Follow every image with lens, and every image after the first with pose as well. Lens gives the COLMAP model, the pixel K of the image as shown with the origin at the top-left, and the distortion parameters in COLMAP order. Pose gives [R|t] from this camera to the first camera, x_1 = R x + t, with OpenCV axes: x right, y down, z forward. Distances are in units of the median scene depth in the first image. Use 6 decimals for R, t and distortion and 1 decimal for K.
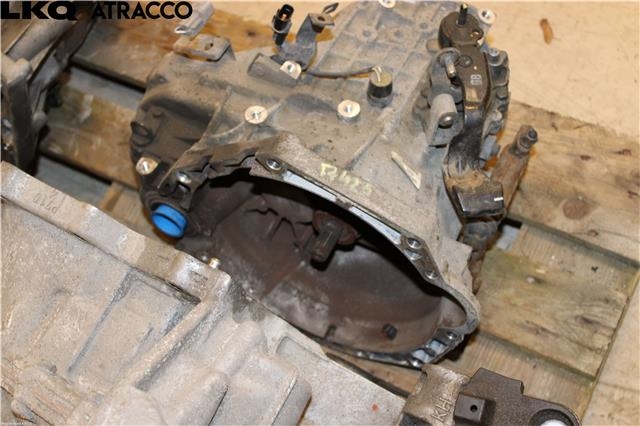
lens RADIAL K [[921.8, 0, 320.0], [0, 921.8, 213.0], [0, 0, 1]] dist [-0.020271, -0.015147]
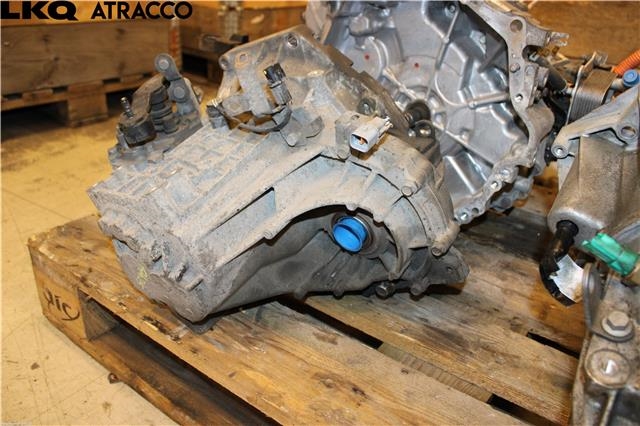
lens RADIAL K [[515.5, 0, 320.0], [0, 515.5, 213.0], [0, 0, 1]] dist [-0.120823, -0.000266]
pose [[-0.975423, 0.087028, 0.202423, -0.185988], [0.200321, -0.032337, 0.979196, -0.749426], [0.091764, 0.995681, 0.014108, 1.089567]]
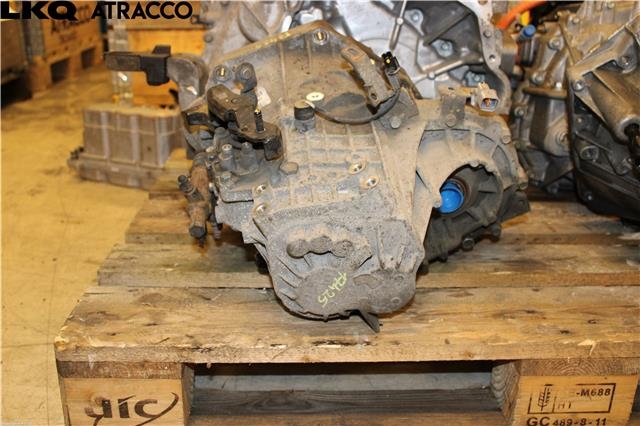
lens RADIAL K [[673.6, 0, 320.0], [0, 673.6, 213.0], [0, 0, 1]] dist [-0.089687, 0.003972]
pose [[-0.853755, 0.371513, -0.364802, 0.395730], [-0.366994, 0.067632, 0.927761, -0.902439], [0.369348, 0.925961, 0.078602, 1.012270]]
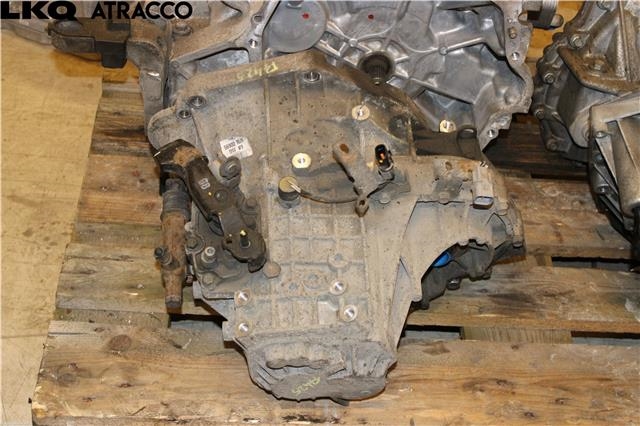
lens RADIAL K [[1091.7, 0, 320.0], [0, 1091.7, 213.0], [0, 0, 1]] dist [-0.014323, 0.032932]
pose [[-0.869604, 0.425379, -0.250682, 0.362899], [-0.392549, -0.287675, 0.873584, -1.269089], [0.299489, 0.858077, 0.417145, 0.457398]]
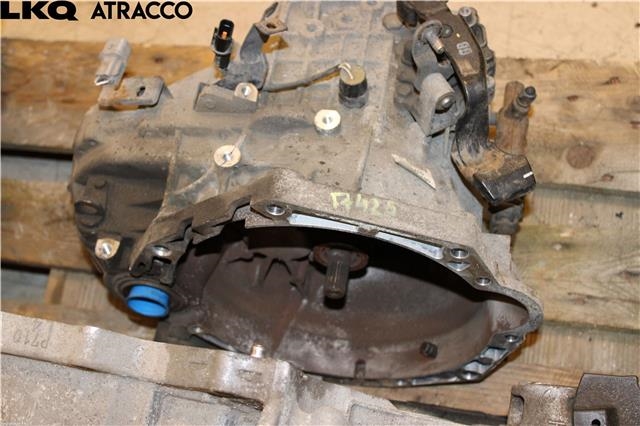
lens RADIAL K [[963.7, 0, 320.0], [0, 963.7, 213.0], [0, 0, 1]] dist [-0.007308, -0.033527]
pose [[0.954321, -0.277370, 0.111076, -0.092709], [0.275546, 0.960763, 0.031753, -0.056475], [-0.115525, 0.000304, 0.993305, 0.107061]]
